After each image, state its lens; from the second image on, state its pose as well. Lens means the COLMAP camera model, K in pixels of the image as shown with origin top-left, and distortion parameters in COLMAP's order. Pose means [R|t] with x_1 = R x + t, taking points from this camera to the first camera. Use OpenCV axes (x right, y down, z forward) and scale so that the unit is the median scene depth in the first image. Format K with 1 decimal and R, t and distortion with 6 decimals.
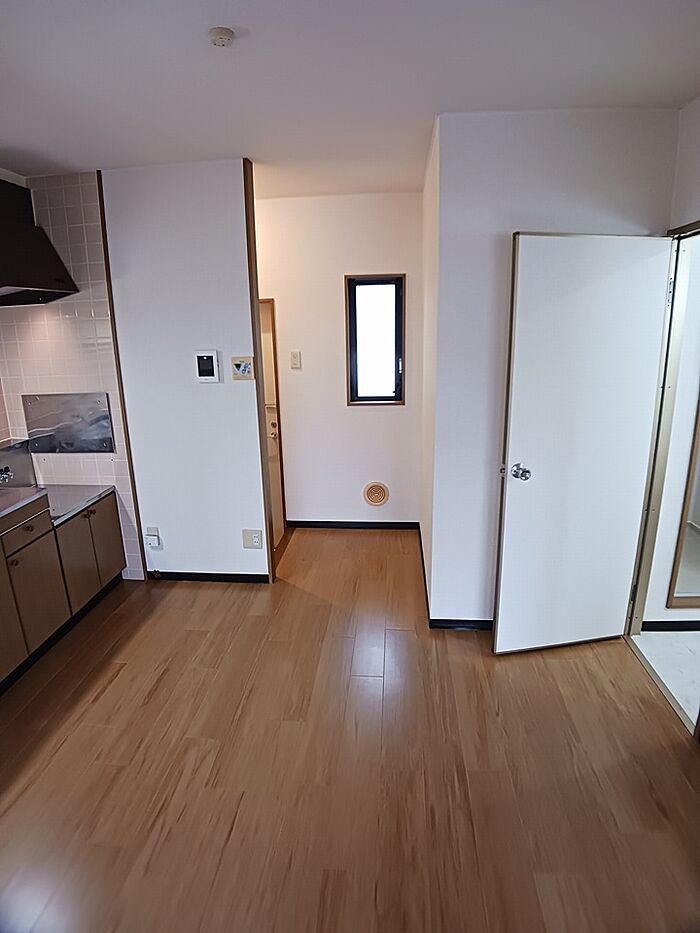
lens RADIAL K [[517.2, 0, 344.0], [0, 517.2, 462.4], [0, 0, 1]] dist [-0.095918, 0.018260]
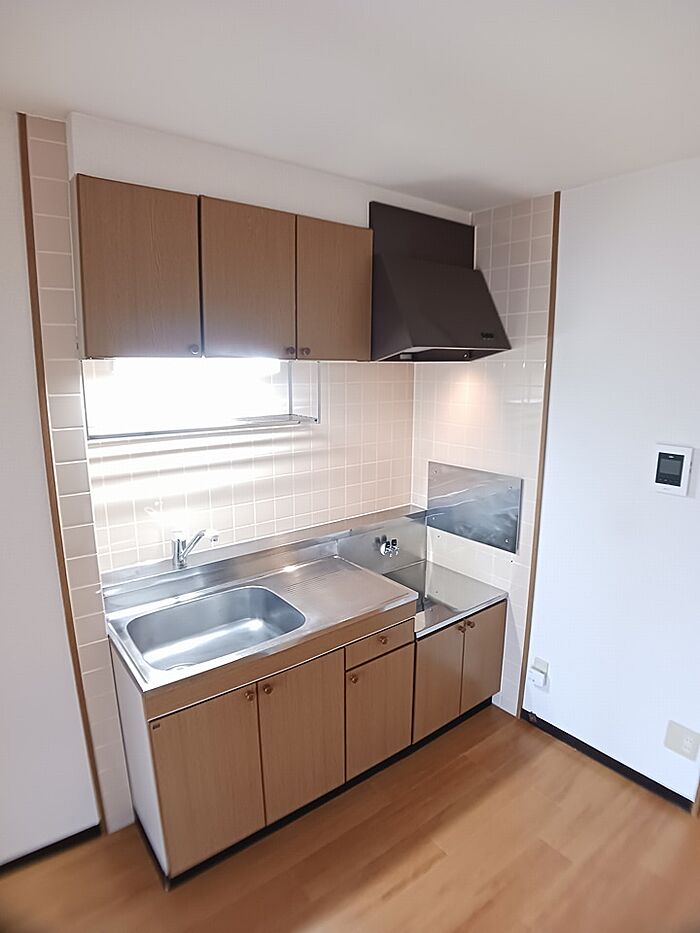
lens RADIAL K [[517.2, 0, 344.0], [0, 517.2, 462.4], [0, 0, 1]] dist [-0.095918, 0.018260]
pose [[0.668657, 0.163329, -0.725411, -0.091339], [-0.206467, 0.977997, 0.029885, -0.132988], [0.714331, 0.129790, 0.687667, 0.274731]]
